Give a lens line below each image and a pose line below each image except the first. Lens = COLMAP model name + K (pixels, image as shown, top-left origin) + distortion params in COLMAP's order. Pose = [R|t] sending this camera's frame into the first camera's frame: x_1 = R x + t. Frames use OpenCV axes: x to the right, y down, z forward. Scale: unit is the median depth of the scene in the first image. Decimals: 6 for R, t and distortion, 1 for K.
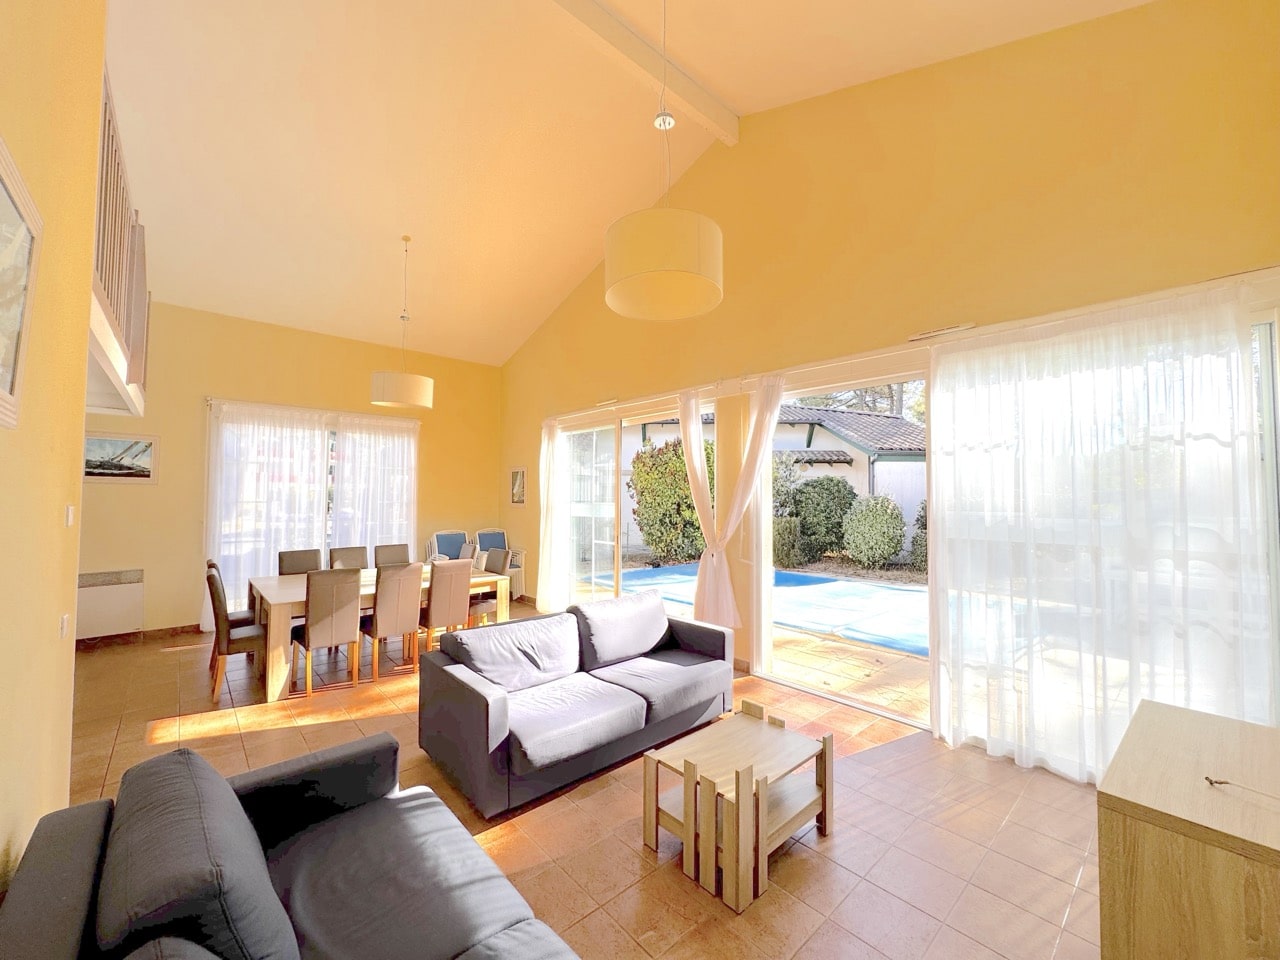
lens RADIAL K [[508.6, 0, 638.9], [0, 508.6, 477.8], [0, 0, 1]] dist [-0.002611, -0.000381]
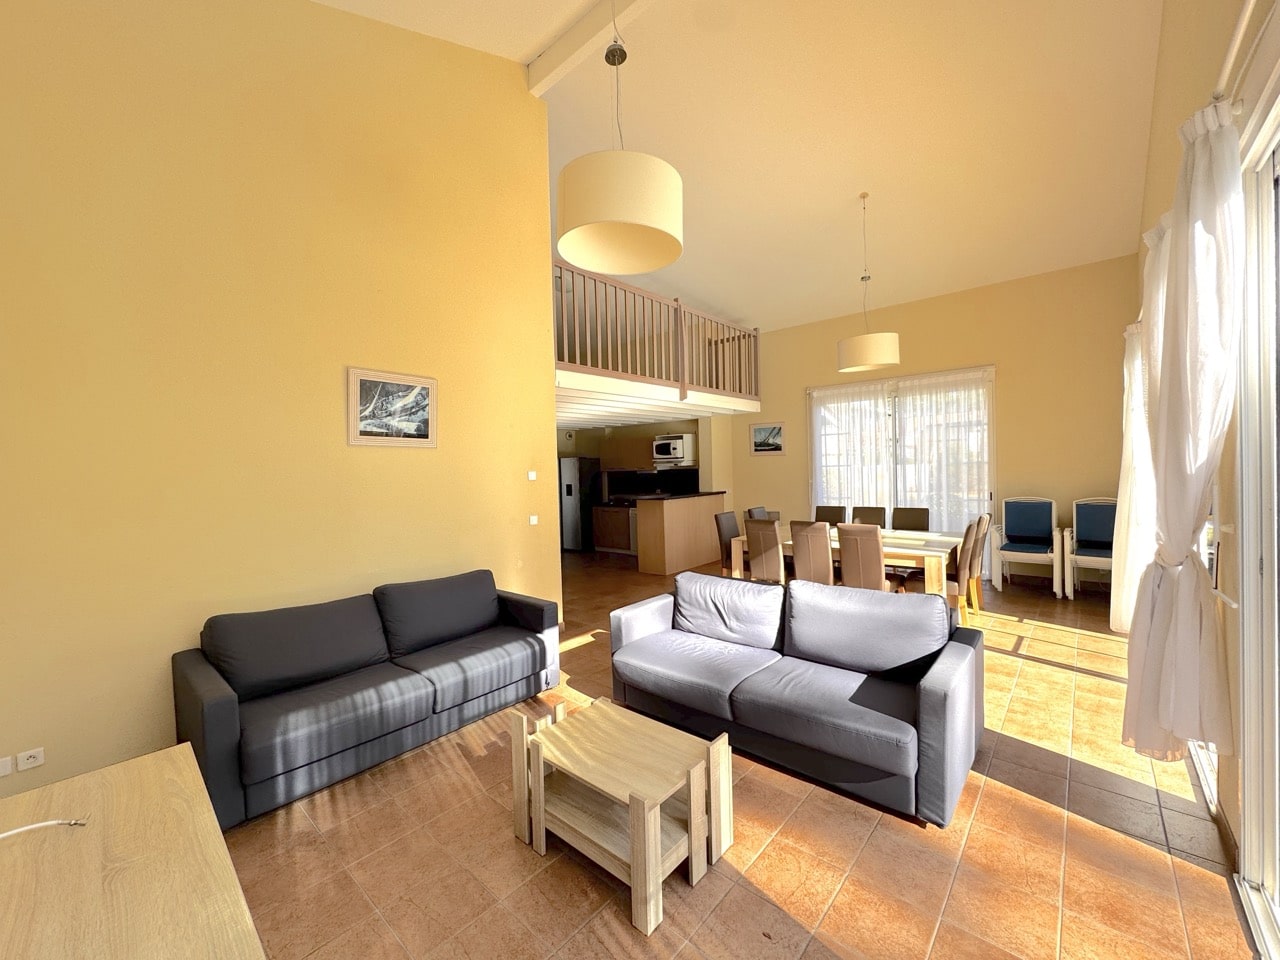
lens RADIAL K [[508.6, 0, 638.9], [0, 508.6, 477.8], [0, 0, 1]] dist [-0.002611, -0.000381]
pose [[0.113806, 0.009428, -0.993458, 0.482334], [0.066103, 0.997667, 0.017040, 0.026941], [0.991302, -0.067610, 0.112917, 0.433255]]
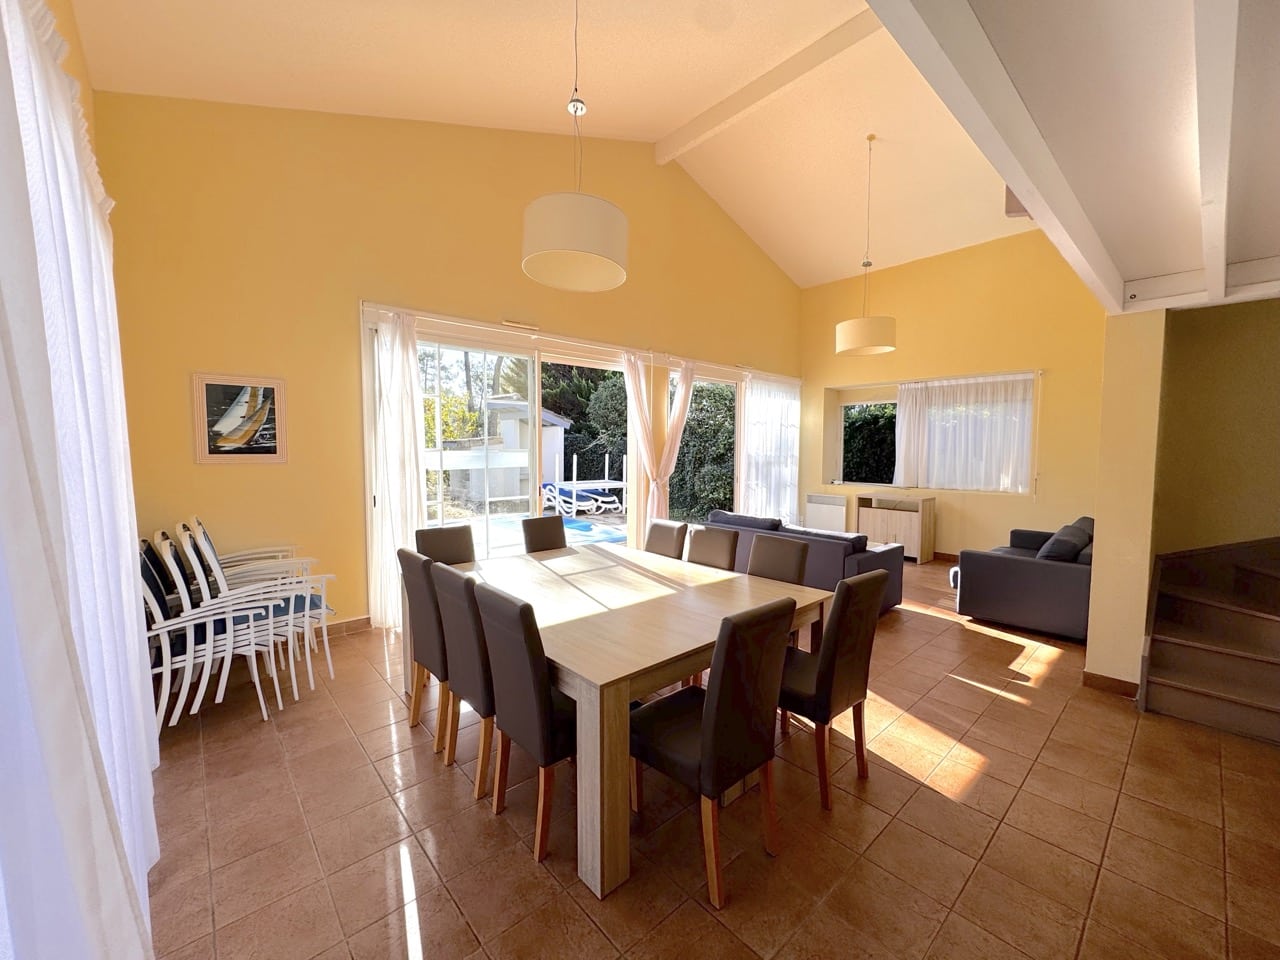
lens RADIAL K [[508.6, 0, 638.9], [0, 508.6, 477.8], [0, 0, 1]] dist [-0.002611, -0.000381]
pose [[0.006138, -0.065022, 0.997865, -1.029560], [-0.039983, 0.997070, 0.065216, 0.039246], [-0.999181, -0.040298, 0.003520, 0.926468]]
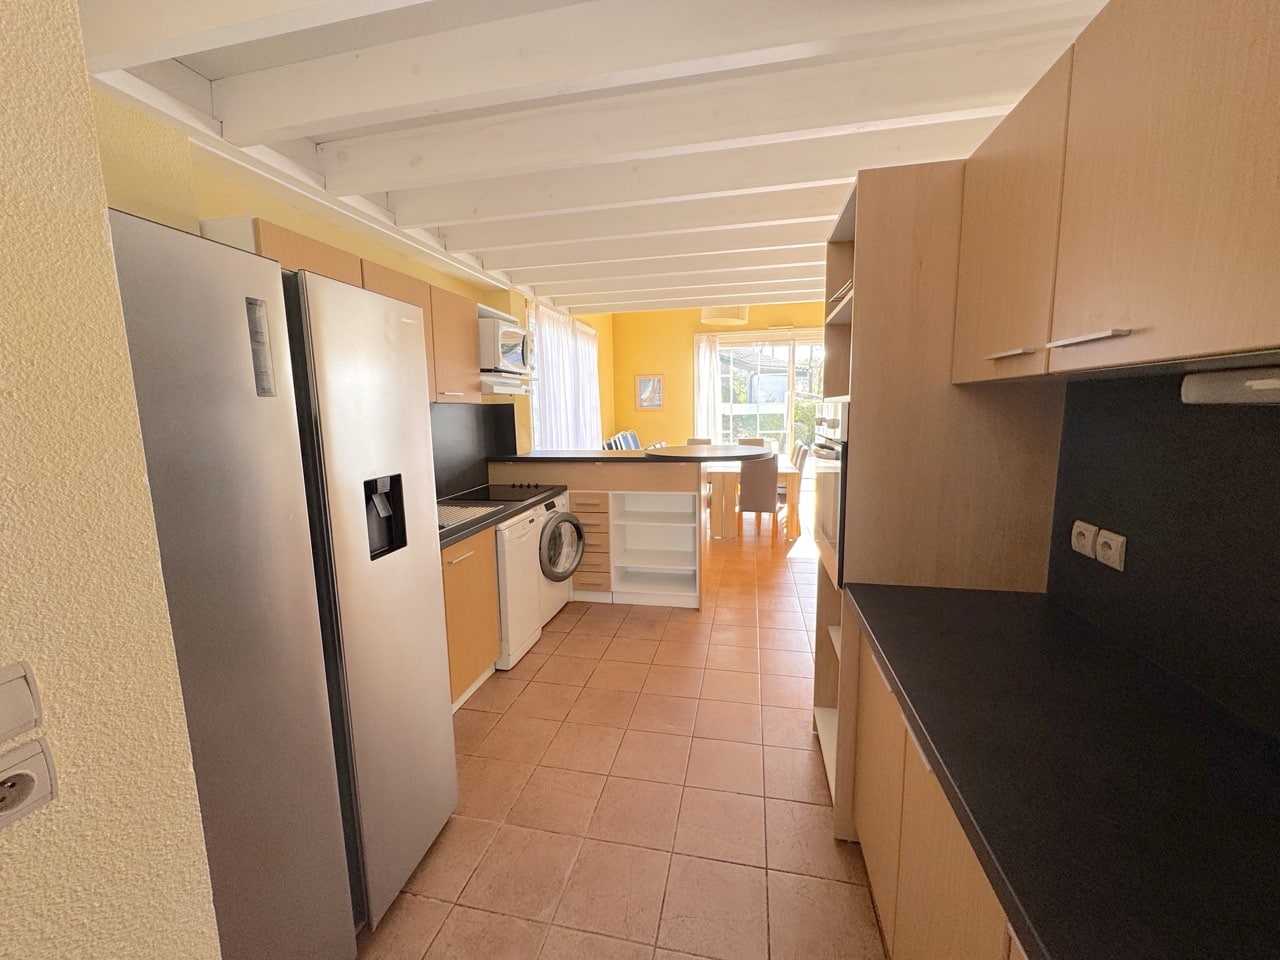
lens RADIAL K [[508.6, 0, 638.9], [0, 508.6, 477.8], [0, 0, 1]] dist [-0.002611, -0.000381]
pose [[0.811024, -0.102805, 0.575909, -1.373639], [0.005253, 0.985678, 0.168554, 0.021097], [-0.584989, -0.133676, 0.799949, 0.103445]]
